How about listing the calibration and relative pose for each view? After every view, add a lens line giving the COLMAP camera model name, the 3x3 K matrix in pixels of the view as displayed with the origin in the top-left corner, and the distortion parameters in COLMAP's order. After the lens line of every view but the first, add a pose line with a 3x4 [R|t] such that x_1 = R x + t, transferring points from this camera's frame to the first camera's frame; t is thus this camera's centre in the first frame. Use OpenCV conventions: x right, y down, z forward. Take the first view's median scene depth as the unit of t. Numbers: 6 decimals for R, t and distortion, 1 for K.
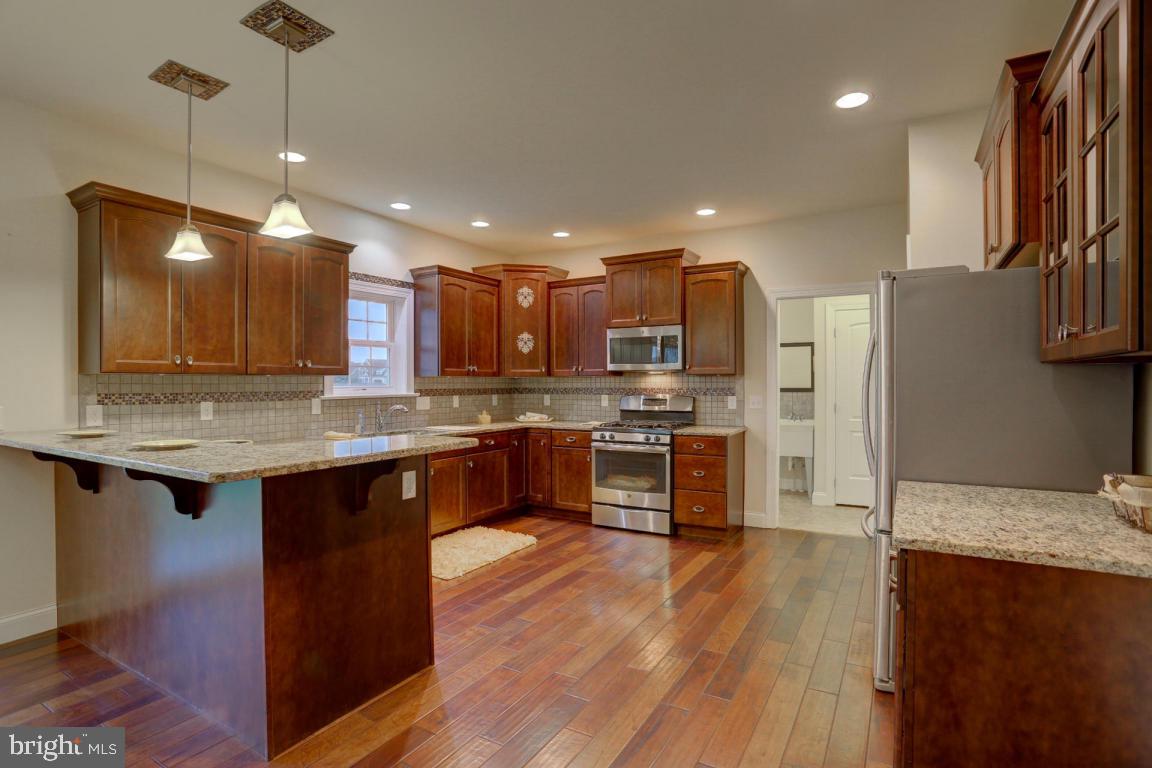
lens RADIAL K [[564.5, 0, 580.7], [0, 564.5, 386.5], [0, 0, 1]] dist [-0.075851, 0.029581]
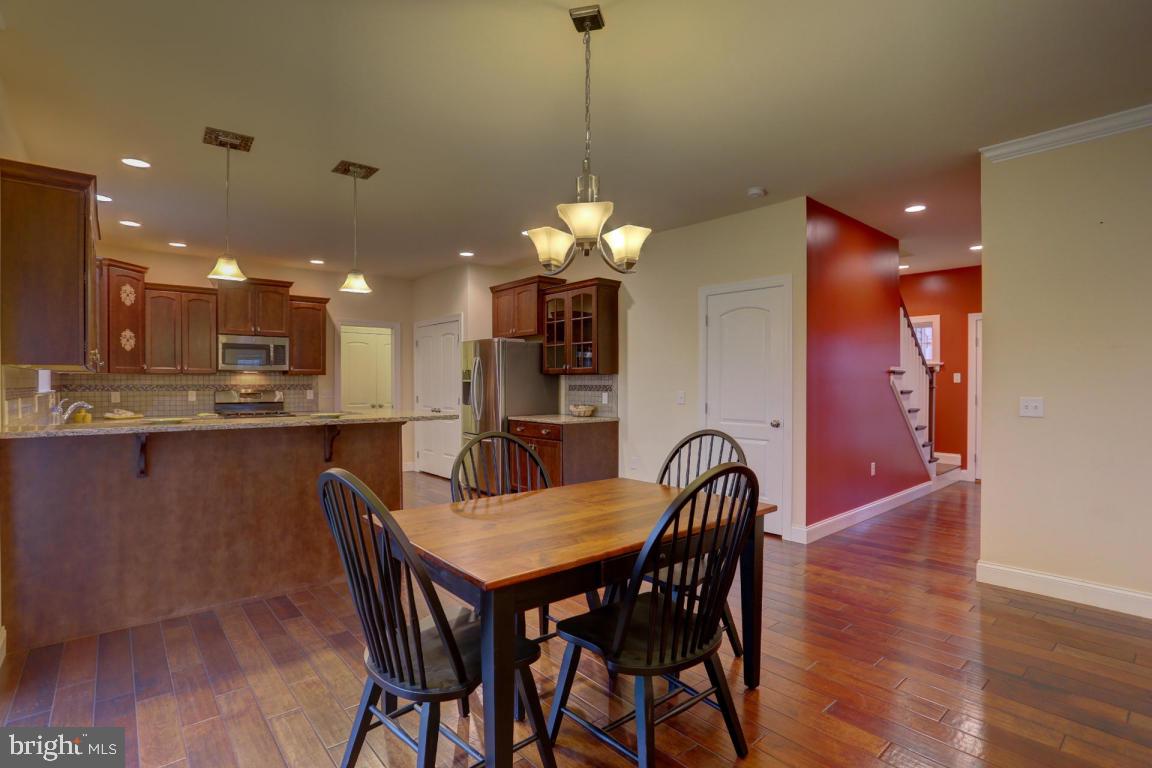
lens RADIAL K [[564.5, 0, 580.7], [0, 564.5, 386.5], [0, 0, 1]] dist [-0.075851, 0.029581]
pose [[0.329348, -0.002876, 0.944204, -0.844859], [0.004663, 0.999988, 0.001420, 0.009571], [-0.944197, 0.003935, 0.329357, -0.105832]]
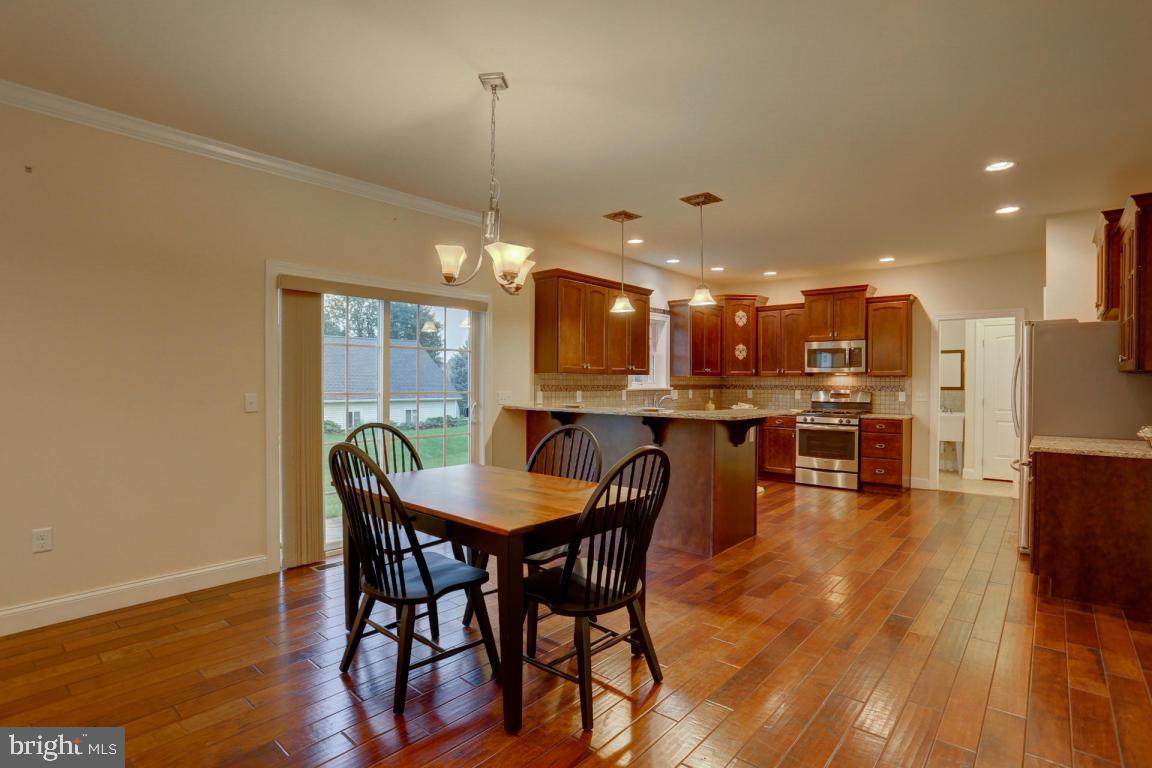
lens RADIAL K [[564.5, 0, 580.7], [0, 564.5, 386.5], [0, 0, 1]] dist [-0.075851, 0.029581]
pose [[0.982999, 0.009799, -0.183348, -0.257300], [-0.009204, 0.999949, 0.004099, 0.005846], [0.183379, -0.002342, 0.983039, -0.468417]]
